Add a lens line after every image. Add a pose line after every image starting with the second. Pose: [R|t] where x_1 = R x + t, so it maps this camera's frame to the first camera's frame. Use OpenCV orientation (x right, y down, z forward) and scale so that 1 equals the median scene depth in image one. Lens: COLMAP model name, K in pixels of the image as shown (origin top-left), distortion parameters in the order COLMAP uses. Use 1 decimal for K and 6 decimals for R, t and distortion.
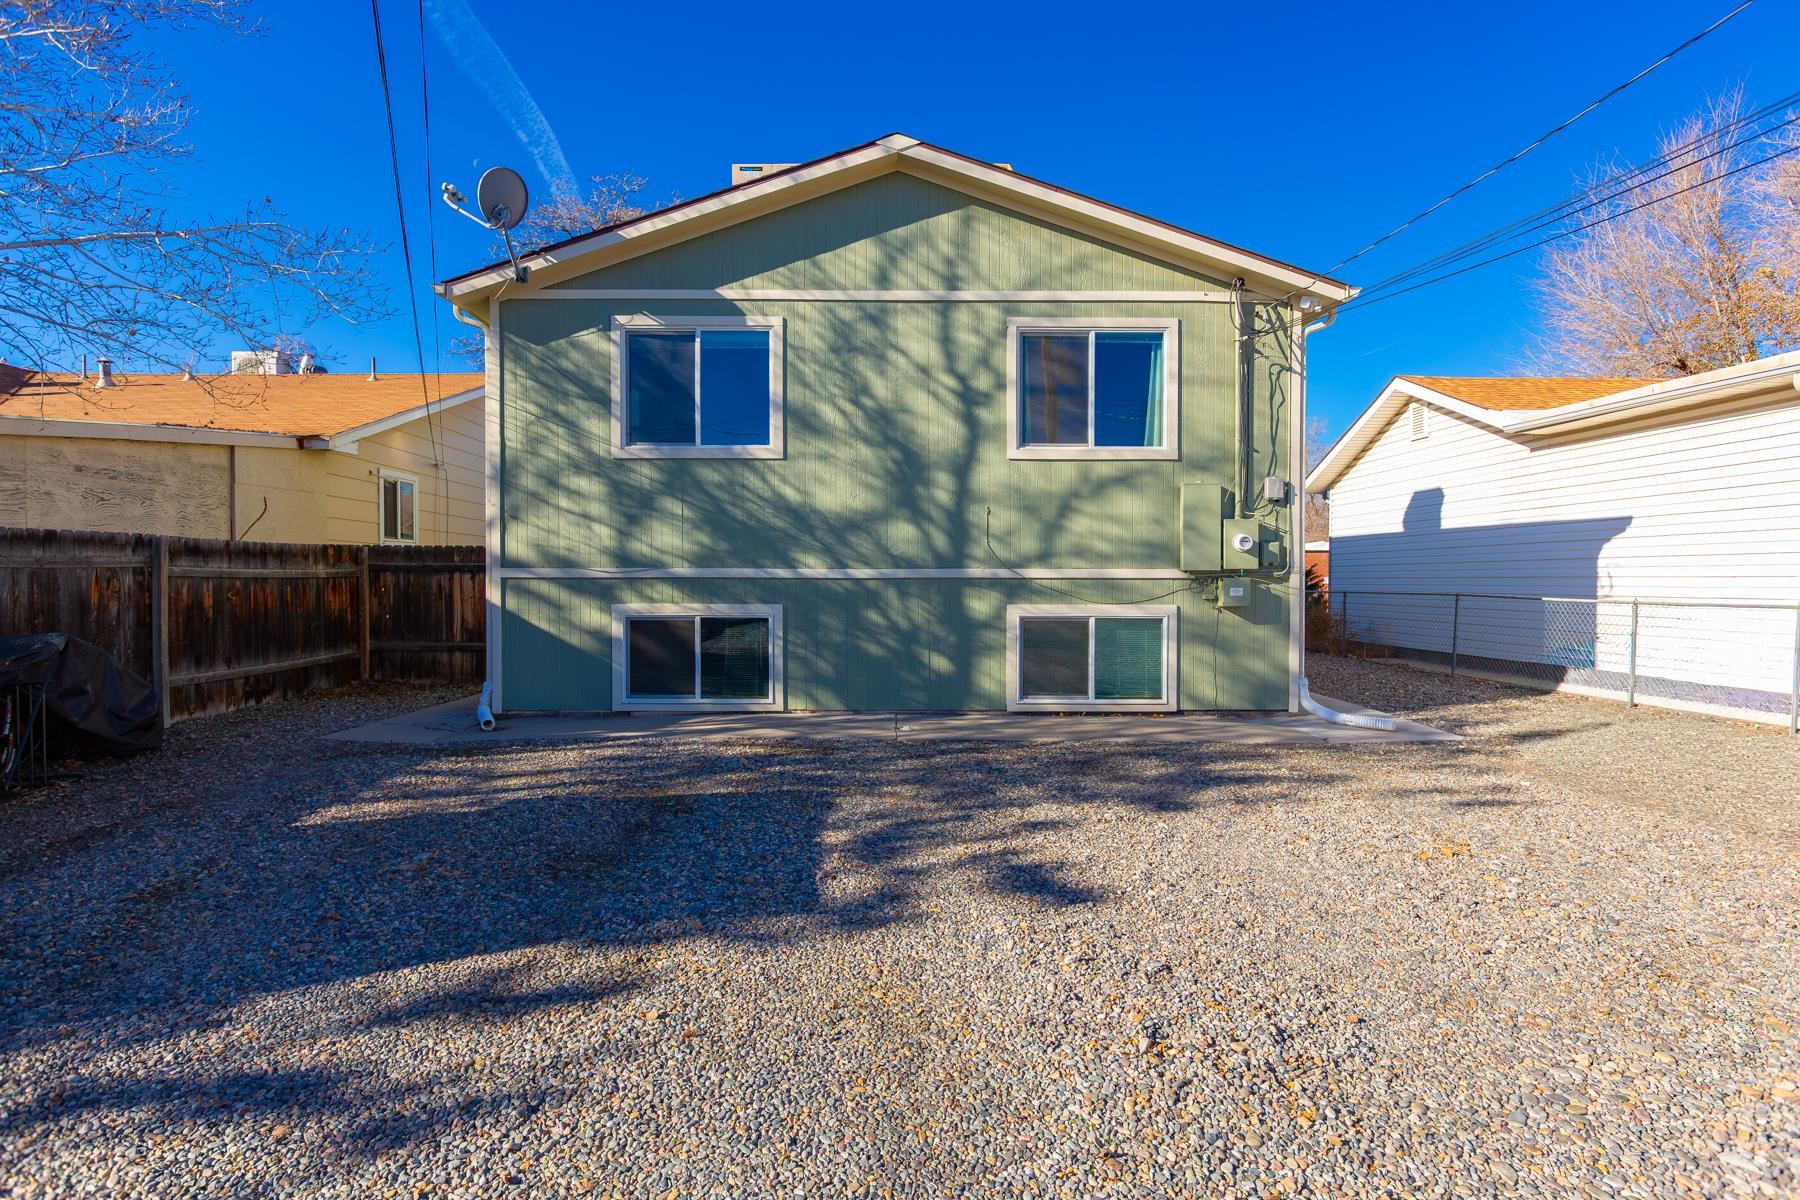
lens RADIAL K [[938.6, 0, 907.3], [0, 938.6, 594.3], [0, 0, 1]] dist [-0.004144, 0.001143]
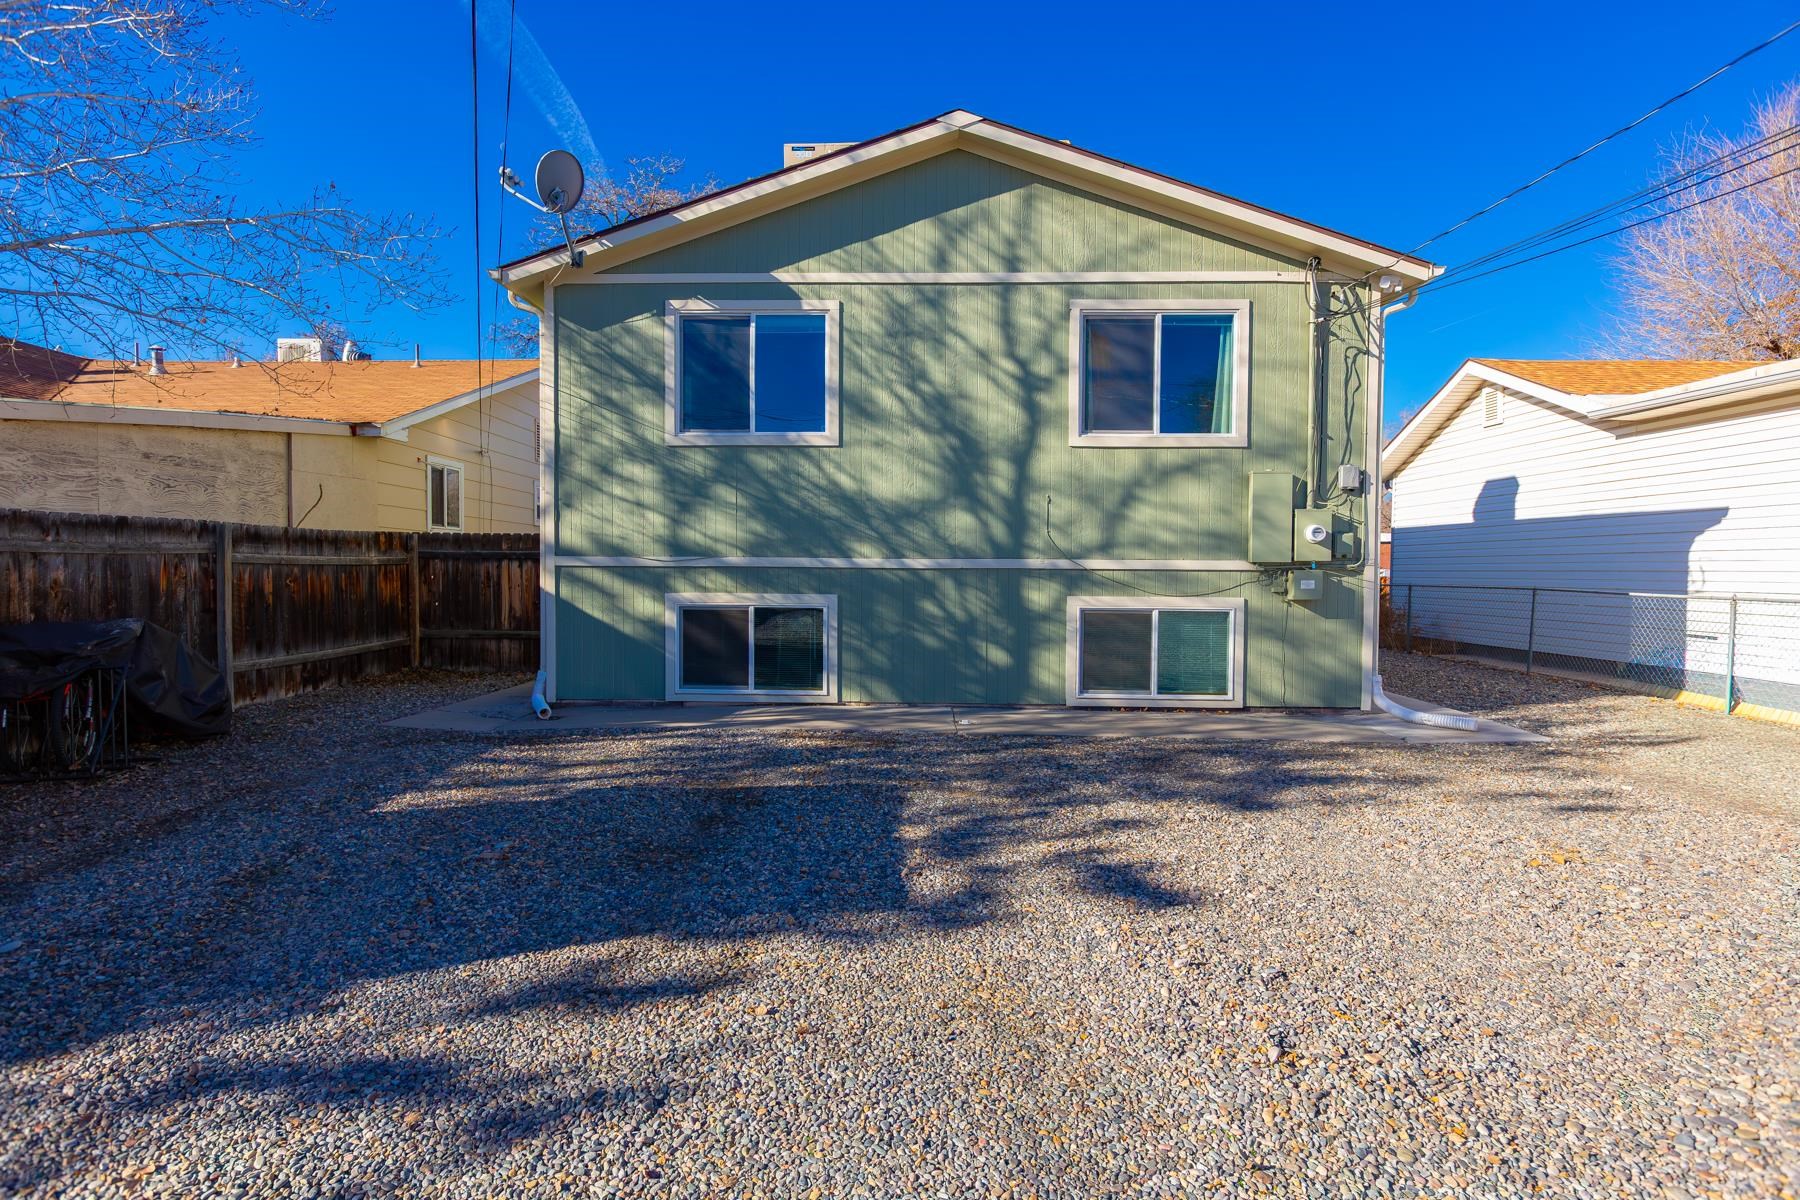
lens RADIAL K [[956.5, 0, 890.7], [0, 956.5, 598.5], [0, 0, 1]] dist [-0.004701, 0.000507]
pose [[0.999128, 0.006888, -0.041182, -0.046929], [-0.006272, 0.999867, 0.015052, -0.000598], [0.041280, -0.014781, 0.999038, 0.002996]]
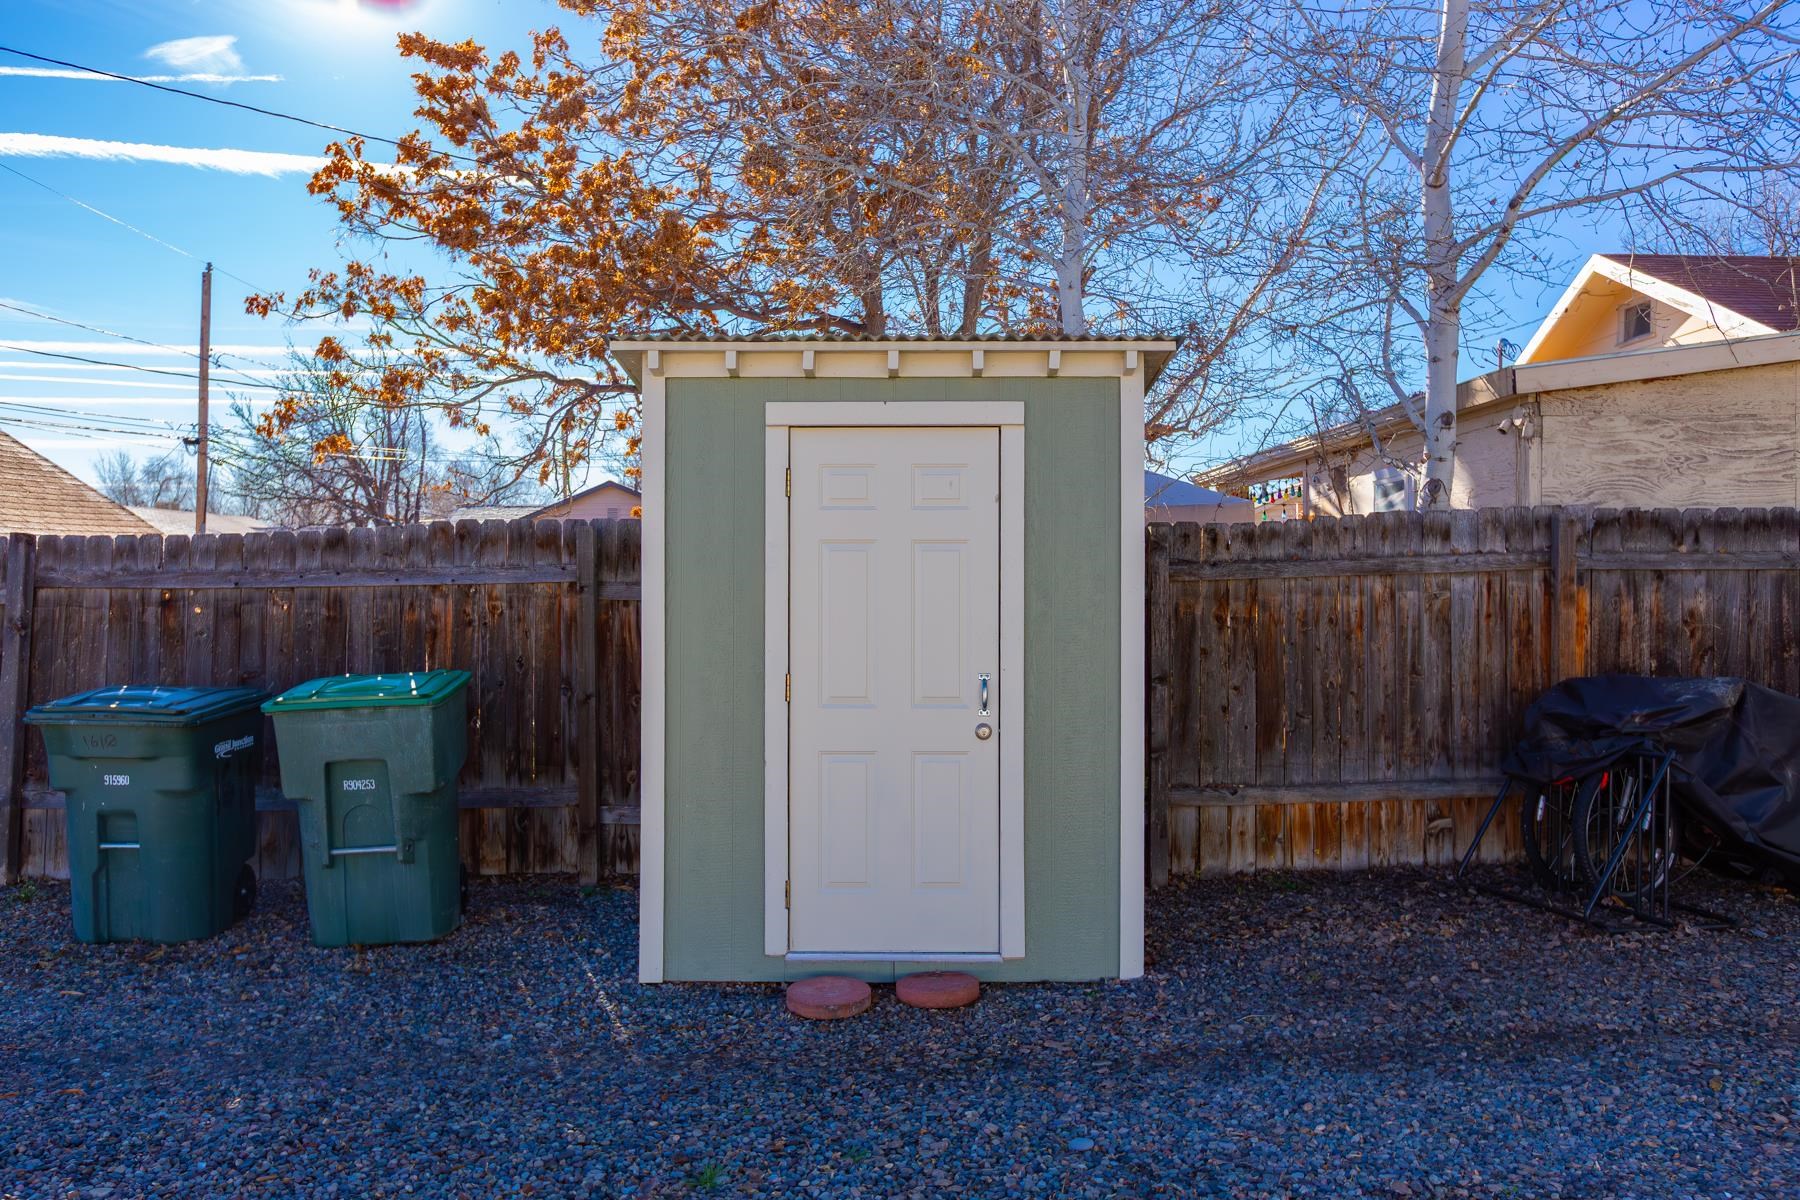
lens RADIAL K [[1286.2, 0, 898.6], [0, 1286.2, 592.6], [0, 0, 1]] dist [0.002114, 0.001040]
pose [[-0.021271, 0.005120, -0.999761, -0.062153], [-0.013443, 0.999895, 0.005407, -0.010292], [0.999683, 0.013555, -0.021200, 0.468023]]
